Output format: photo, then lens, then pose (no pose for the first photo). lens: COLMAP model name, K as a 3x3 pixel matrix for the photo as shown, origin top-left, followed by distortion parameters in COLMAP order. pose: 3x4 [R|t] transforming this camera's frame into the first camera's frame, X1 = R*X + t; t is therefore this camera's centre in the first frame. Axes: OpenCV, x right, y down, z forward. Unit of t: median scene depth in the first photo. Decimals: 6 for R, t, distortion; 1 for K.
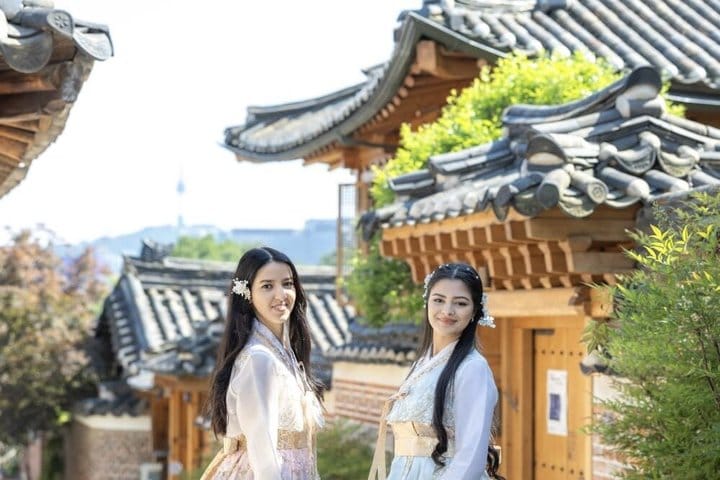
lens RADIAL K [[2092.0, 0, 360.0], [0, 2092.0, 240.0], [0, 0, 1]] dist [0.109072, -1.067634]
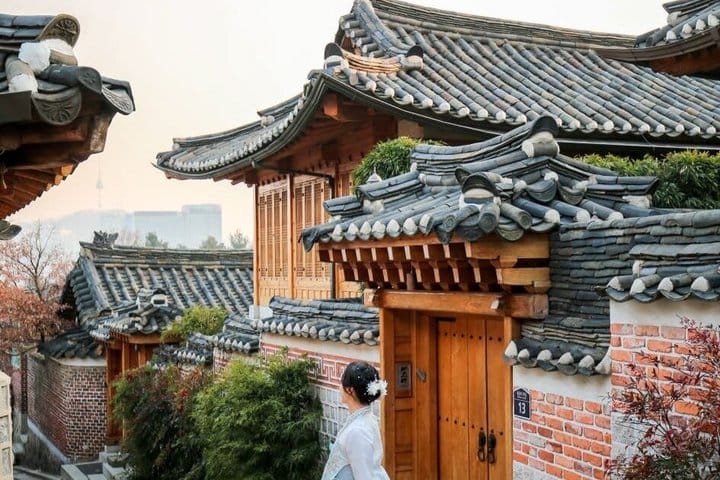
lens RADIAL K [[1146.0, 0, 359.7], [0, 1146.0, 284.5], [0, 0, 1]] dist [0.040614, 0.111872]
pose [[0.985991, -0.022620, 0.165256, -0.083923], [0.009982, 0.996988, 0.076909, -0.033442], [-0.166498, -0.074182, 0.983247, 0.303625]]
